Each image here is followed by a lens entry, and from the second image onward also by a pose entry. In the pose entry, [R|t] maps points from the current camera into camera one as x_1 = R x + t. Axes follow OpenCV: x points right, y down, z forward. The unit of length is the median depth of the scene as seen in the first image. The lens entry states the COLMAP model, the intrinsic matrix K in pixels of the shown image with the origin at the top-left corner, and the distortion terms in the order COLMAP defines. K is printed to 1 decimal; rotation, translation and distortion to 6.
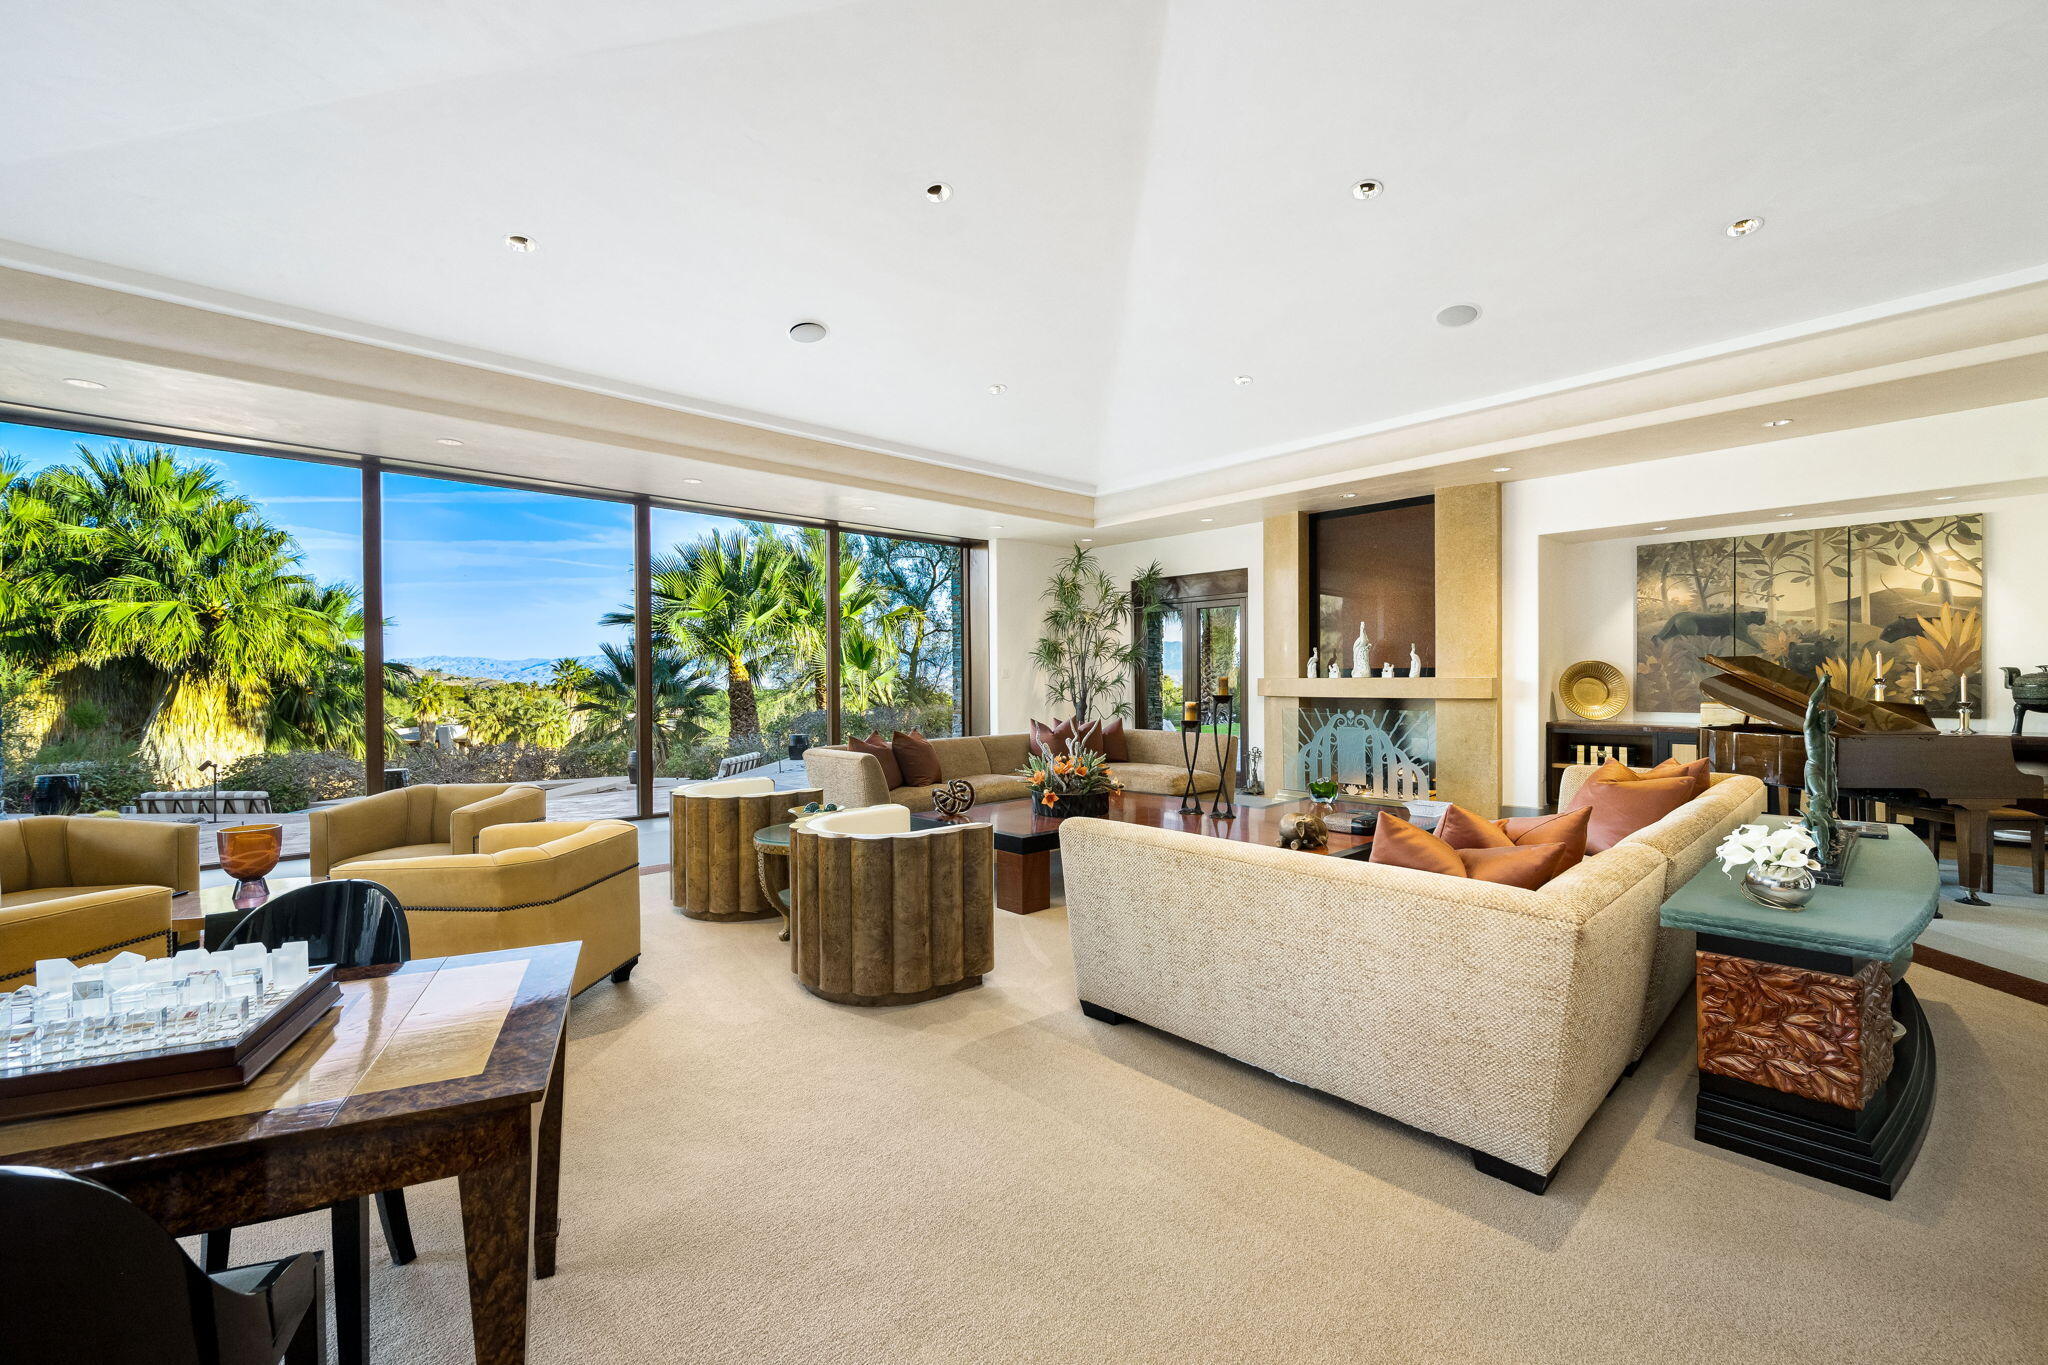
lens RADIAL K [[818.3, 0, 1033.0], [0, 818.3, 683.5], [0, 0, 1]] dist [-0.001214, 0.000111]
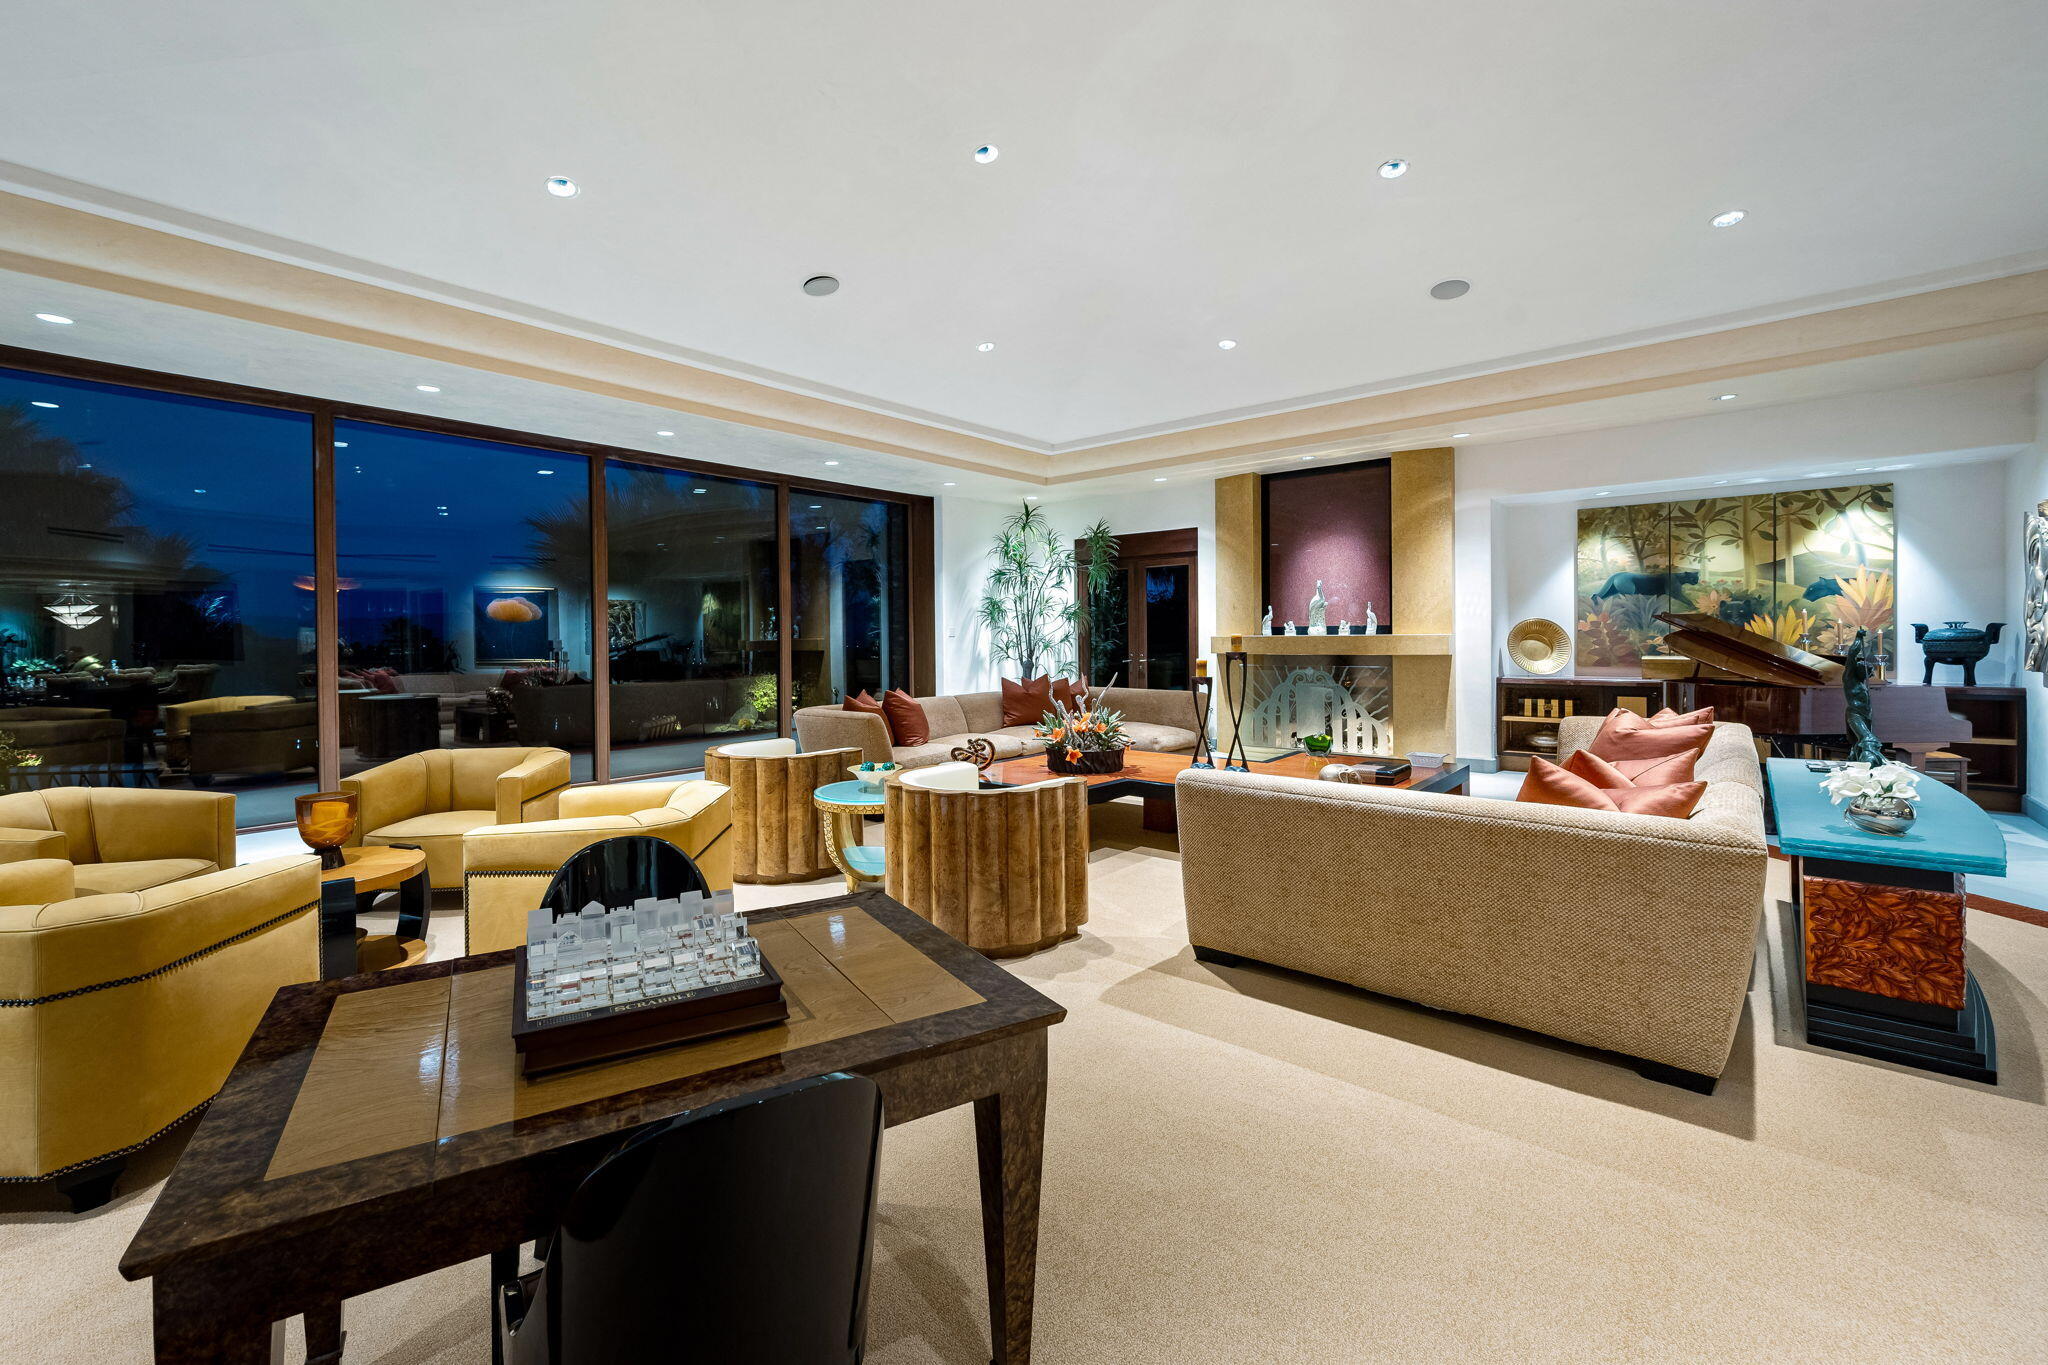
lens RADIAL K [[839.8, 0, 977.9], [0, 839.8, 643.7], [0, 0, 1]] dist [0.002370, 0.000218]
pose [[0.996420, -0.003592, 0.084463, -0.139675], [0.003505, 0.999993, 0.001181, 0.001043], [-0.084466, -0.000880, 0.996426, -0.017963]]
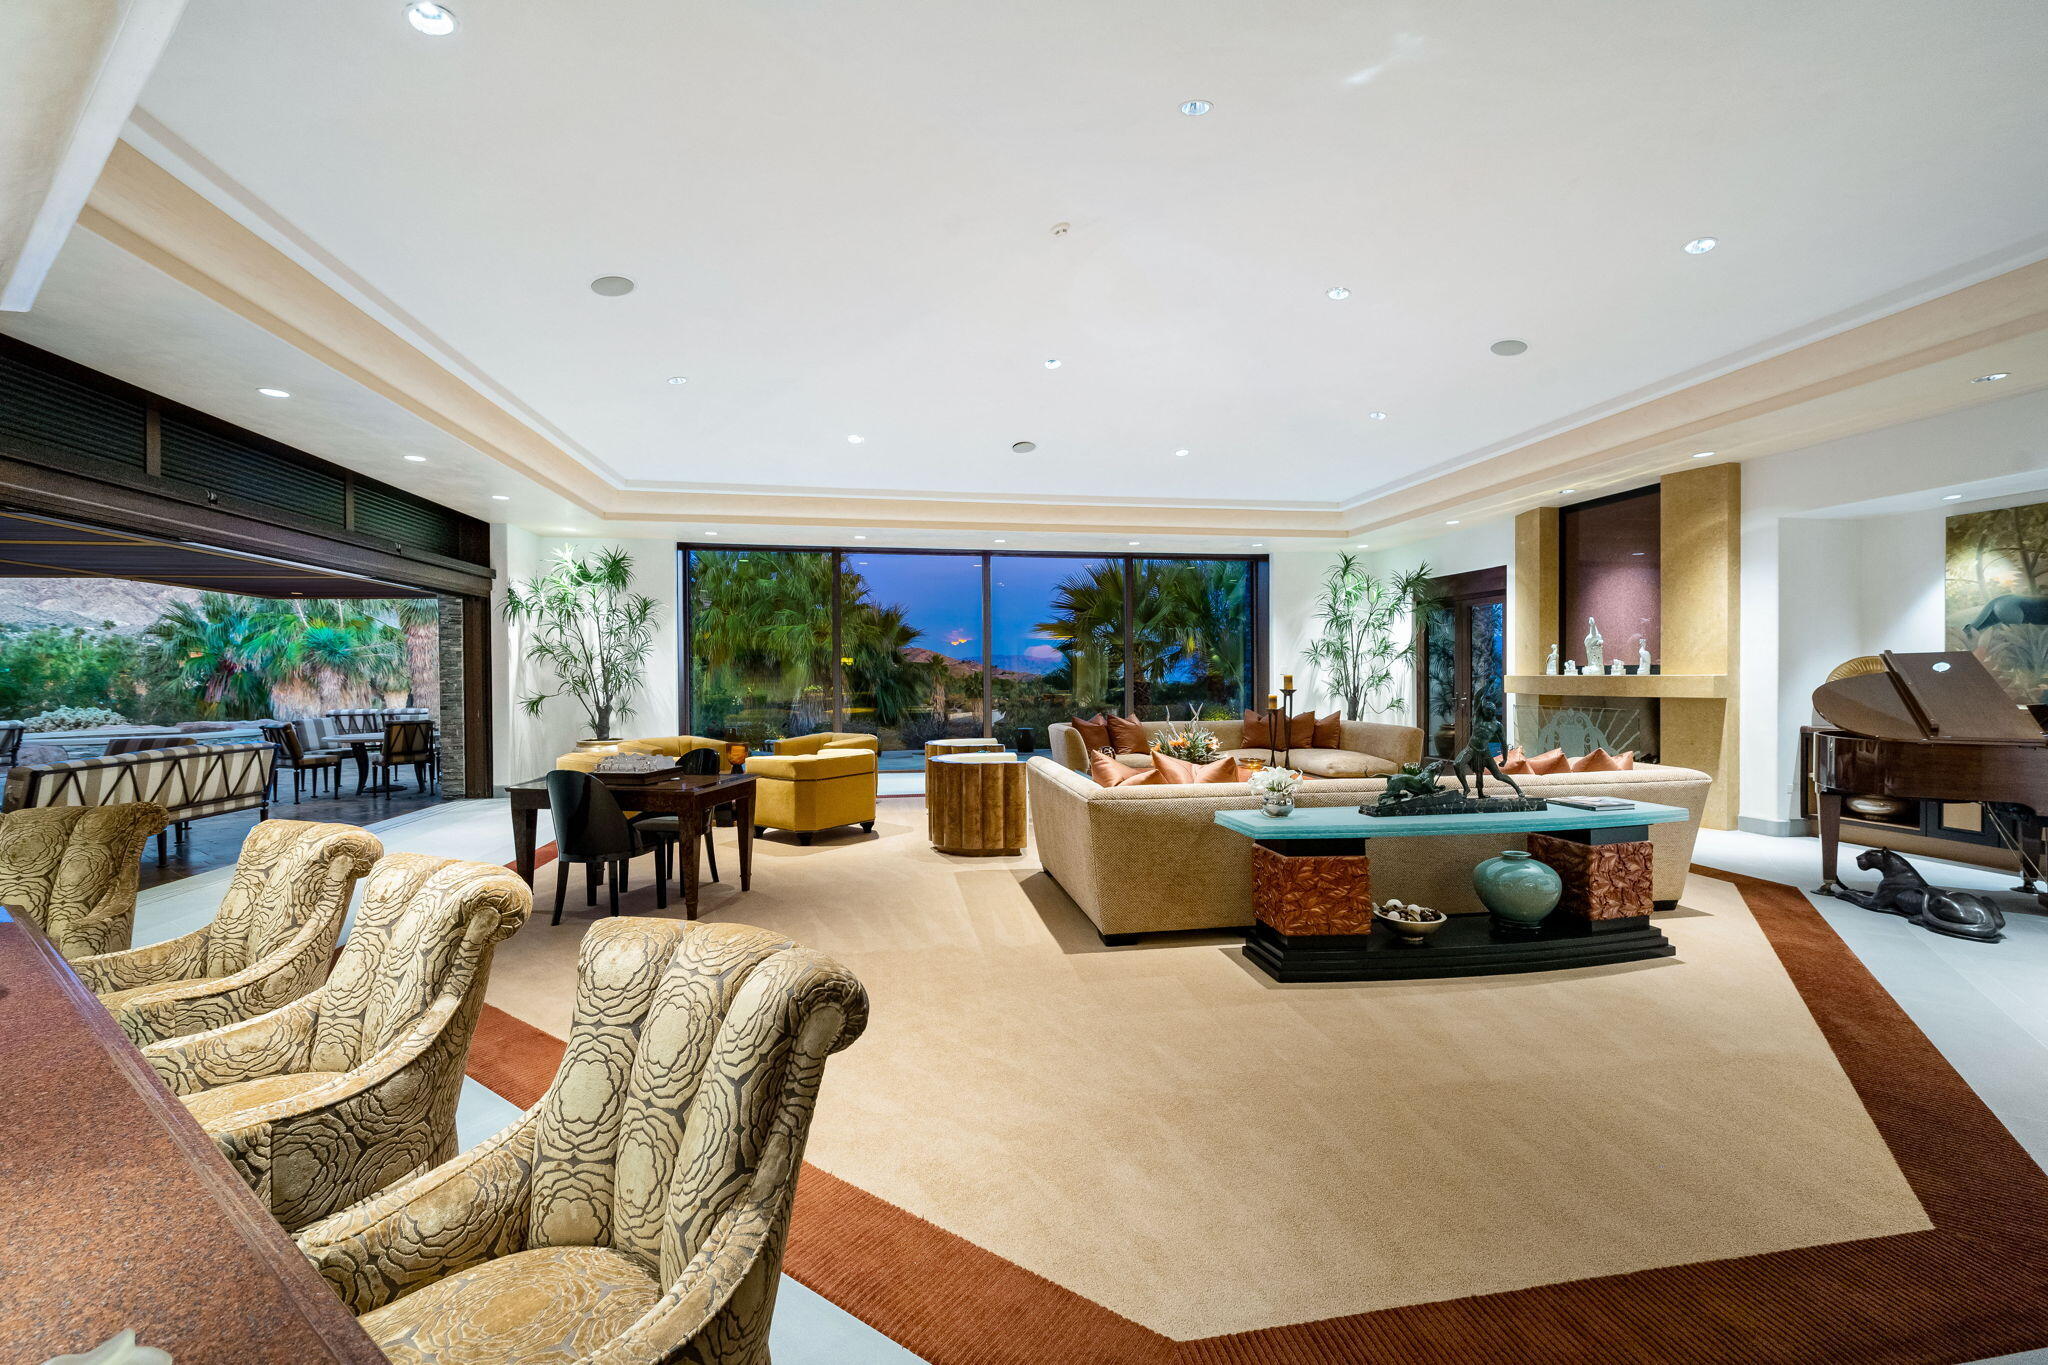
lens RADIAL K [[818.3, 0, 1033.0], [0, 818.3, 683.5], [0, 0, 1]] dist [-0.001214, 0.000111]
pose [[0.839852, 0.007652, -0.542761, 0.461761], [-0.003894, 0.999960, 0.008073, -0.003068], [0.542801, -0.004667, 0.839848, -0.218826]]
